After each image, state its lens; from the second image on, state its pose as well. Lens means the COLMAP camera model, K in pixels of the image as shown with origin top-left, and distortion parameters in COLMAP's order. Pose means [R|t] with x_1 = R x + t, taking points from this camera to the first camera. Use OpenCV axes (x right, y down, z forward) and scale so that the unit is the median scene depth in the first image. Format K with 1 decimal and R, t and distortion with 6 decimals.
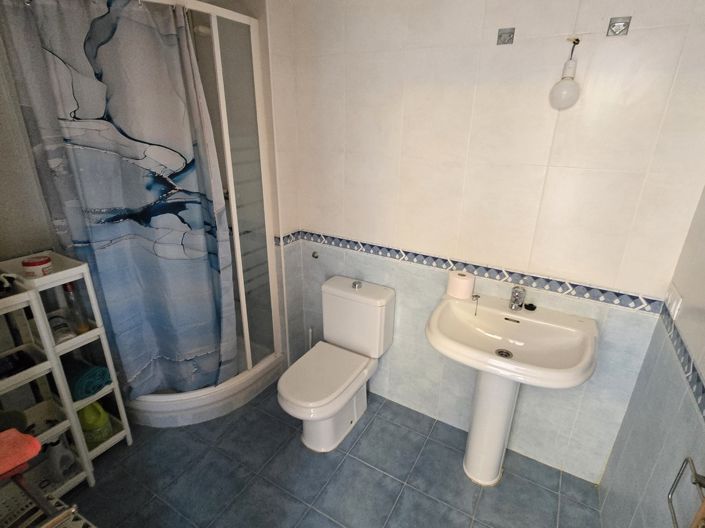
lens RADIAL K [[373.4, 0, 352.5], [0, 373.4, 263.9], [0, 0, 1]] dist [0.006677, -0.003203]
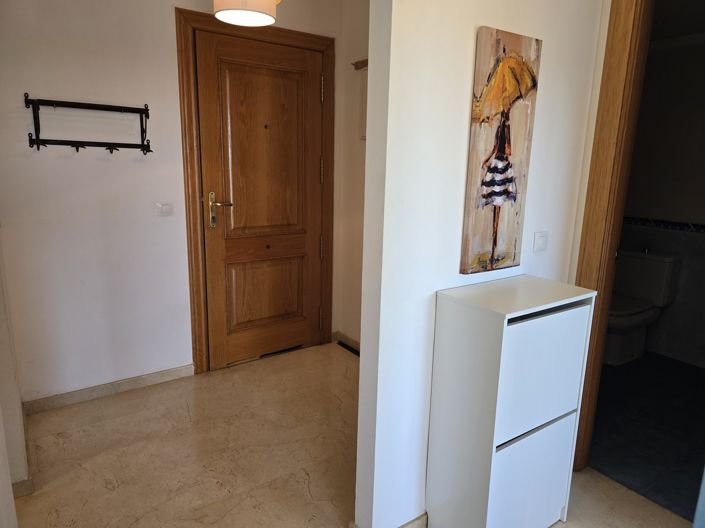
lens RADIAL K [[477.7, 0, 353.9], [0, 477.7, 260.3], [0, 0, 1]] dist [0.054972, -0.048580]
pose [[0.909523, 0.093220, -0.405065, -0.237680], [-0.157191, 0.979292, -0.127582, 0.483098], [0.384784, 0.179712, 0.905343, -0.962032]]
